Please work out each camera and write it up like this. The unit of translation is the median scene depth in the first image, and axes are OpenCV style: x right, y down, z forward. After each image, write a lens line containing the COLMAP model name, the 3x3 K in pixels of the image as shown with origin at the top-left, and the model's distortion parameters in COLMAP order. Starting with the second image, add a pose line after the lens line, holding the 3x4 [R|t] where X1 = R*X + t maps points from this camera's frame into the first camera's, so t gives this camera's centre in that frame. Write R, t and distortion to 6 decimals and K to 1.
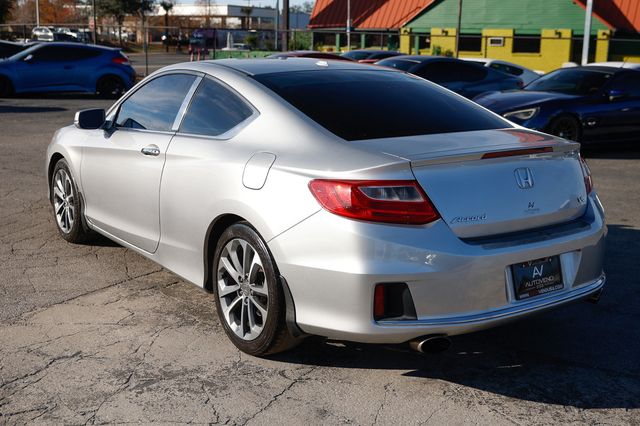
lens RADIAL K [[740.4, 0, 319.4], [0, 740.4, 211.4], [0, 0, 1]] dist [-0.058970, 0.000000]
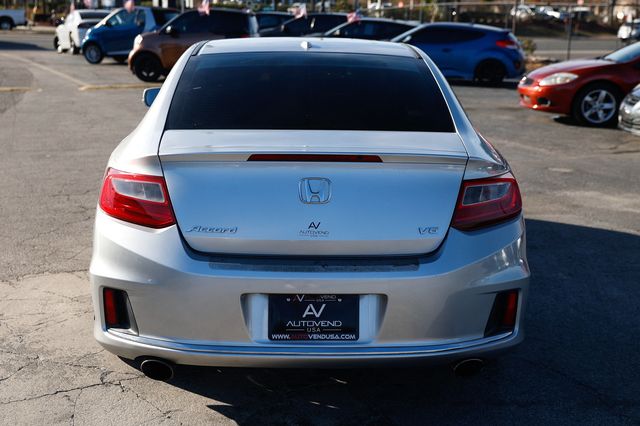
lens RADIAL K [[819.1, 0, 318.2], [0, 819.1, 212.4], [0, 0, 1]] dist [0.075449, 0.000000]
pose [[0.851646, 0.119740, -0.510255, 0.734105], [-0.120682, 0.992194, 0.031411, -0.050301], [0.510034, 0.034828, 0.859449, 0.248153]]
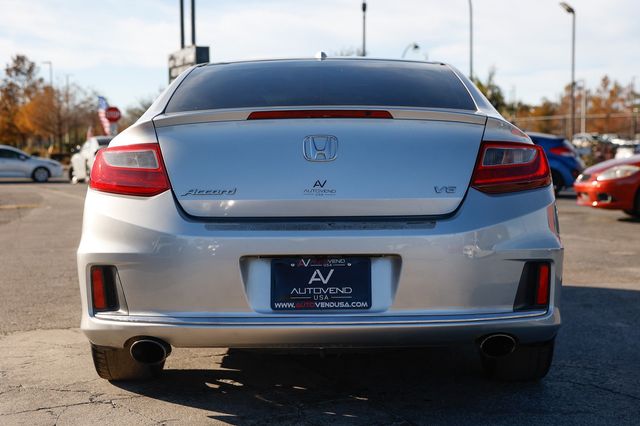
lens RADIAL K [[919.3, 0, 337.8], [0, 919.3, 213.2], [0, 0, 1]] dist [0.108457, 0.000000]
pose [[0.840425, 0.018785, -0.541602, 0.789891], [-0.100758, 0.987390, -0.122102, 0.127794], [0.532478, 0.157188, 0.831720, 0.261500]]
